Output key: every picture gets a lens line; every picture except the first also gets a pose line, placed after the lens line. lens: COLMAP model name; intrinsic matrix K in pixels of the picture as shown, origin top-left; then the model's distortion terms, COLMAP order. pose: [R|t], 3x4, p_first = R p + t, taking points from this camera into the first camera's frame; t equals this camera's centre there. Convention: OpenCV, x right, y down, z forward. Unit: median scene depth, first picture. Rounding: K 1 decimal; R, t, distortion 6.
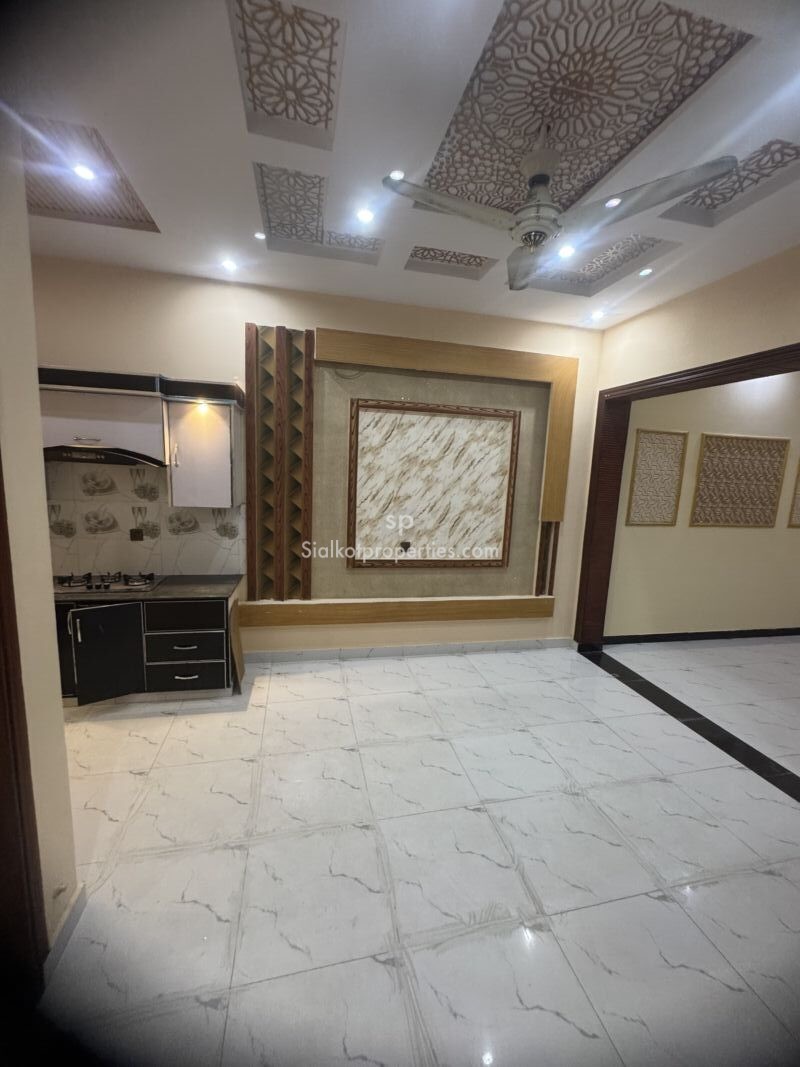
lens RADIAL K [[428.8, 0, 402.7], [0, 428.8, 532.2], [0, 0, 1]] dist [-0.000587, 0.000016]
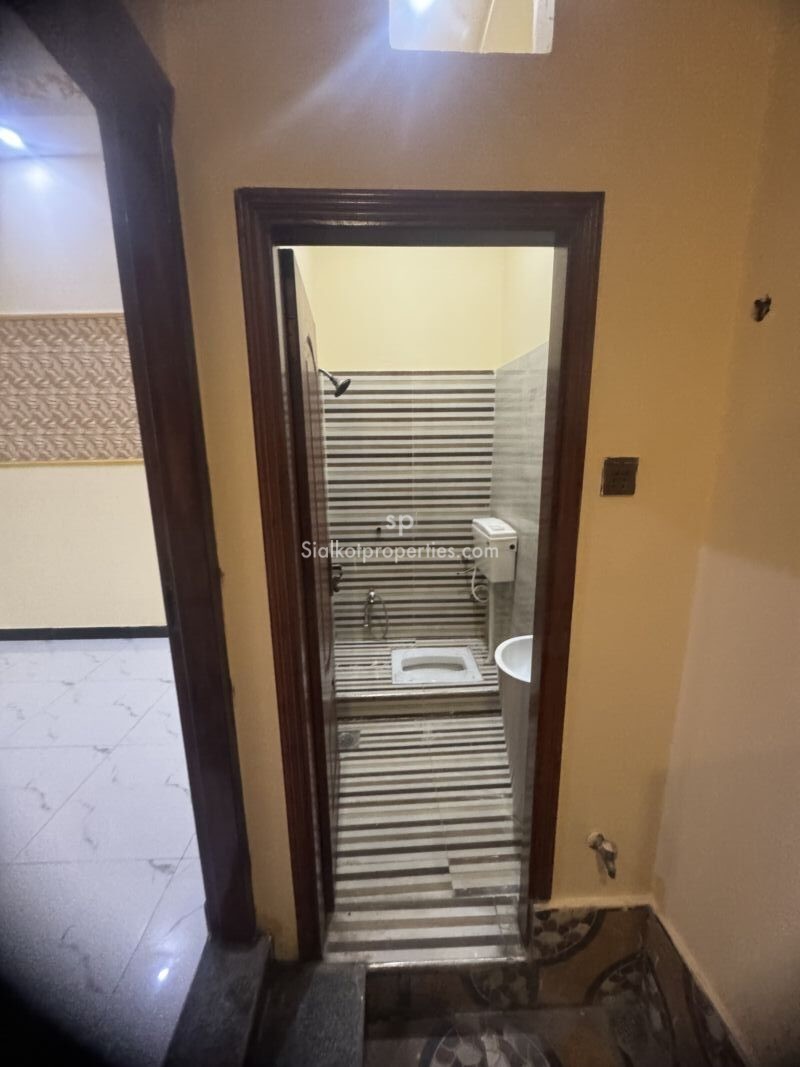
lens RADIAL K [[426.7, 0, 401.8], [0, 426.7, 480.1], [0, 0, 1]] dist [-0.000779, -0.000099]
pose [[0.980919, -0.021100, -0.193268, 1.666529], [0.031313, 0.998261, 0.049942, -0.007617], [0.191878, -0.055041, 0.979874, 0.596371]]
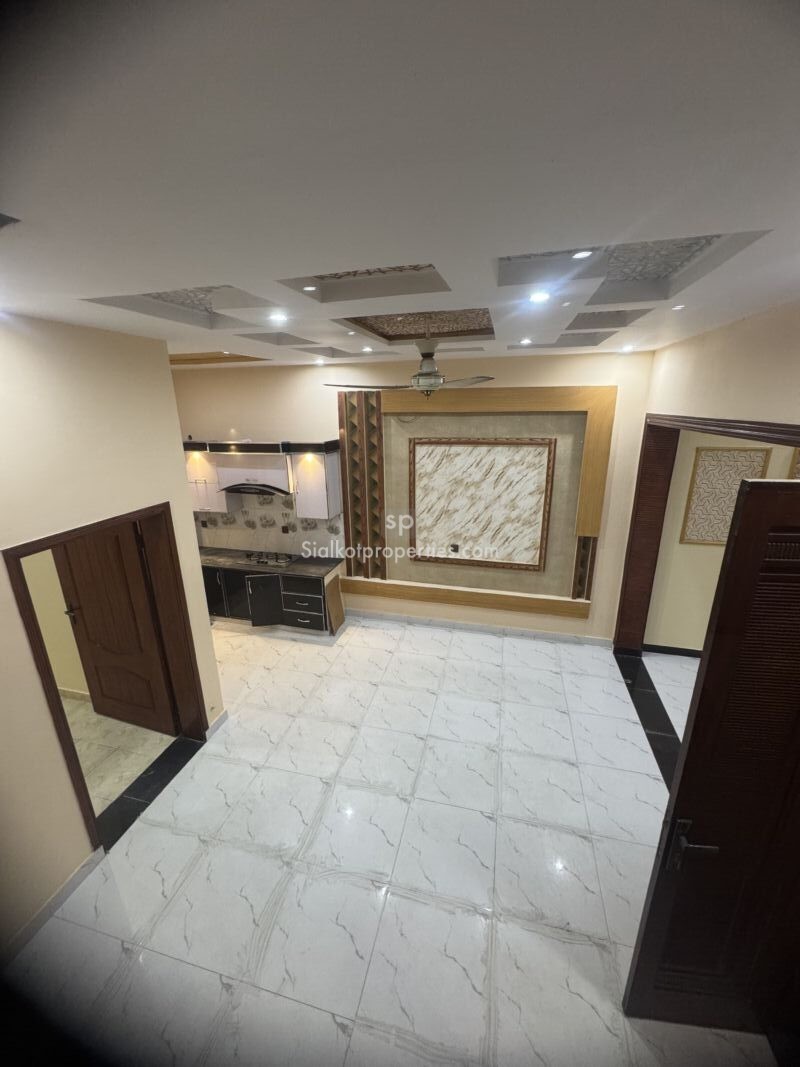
lens RADIAL K [[426.2, 0, 401.5], [0, 426.2, 533.6], [0, 0, 1]] dist [-0.001639, -0.000289]
pose [[0.885799, 0.079736, -0.457167, 0.462267], [-0.016719, 0.989972, 0.140269, -0.193085], [0.463768, -0.116607, 0.878250, -0.197501]]
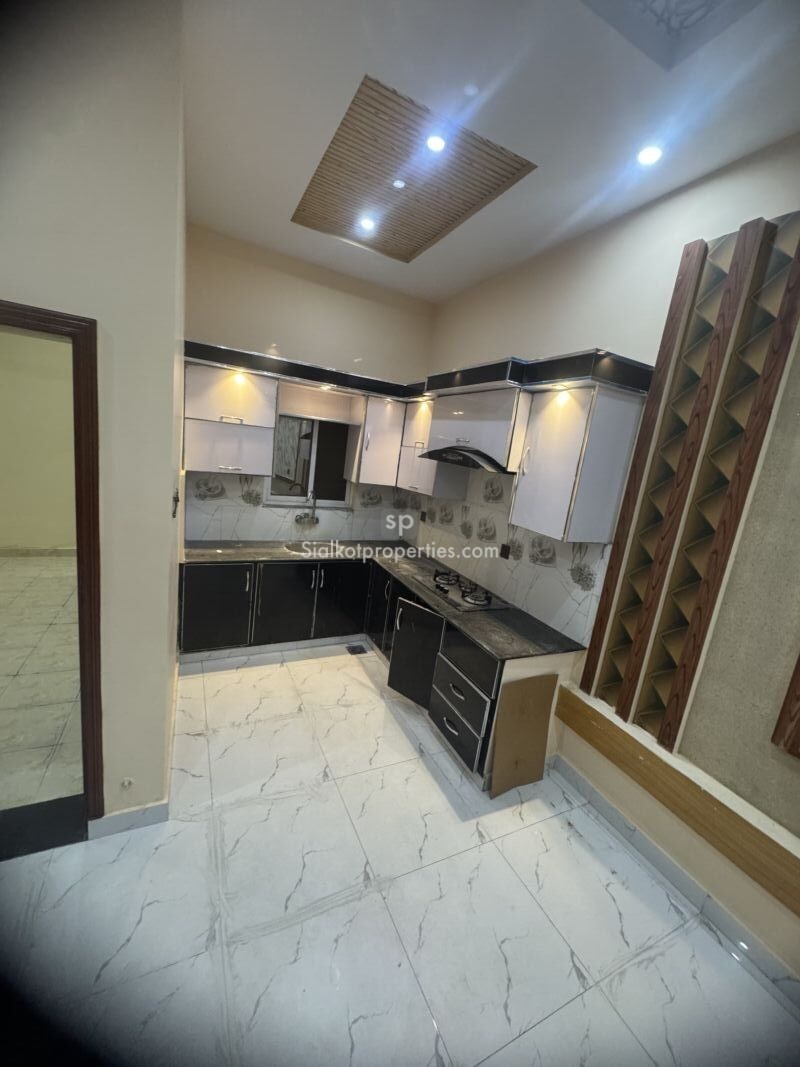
lens RADIAL K [[426.2, 0, 401.5], [0, 426.2, 533.6], [0, 0, 1]] dist [-0.001639, -0.000289]
pose [[0.224687, 0.177043, -0.958213, 0.154305], [-0.261713, 0.958189, 0.115670, -0.067805], [0.938628, 0.224787, 0.261627, 0.504248]]
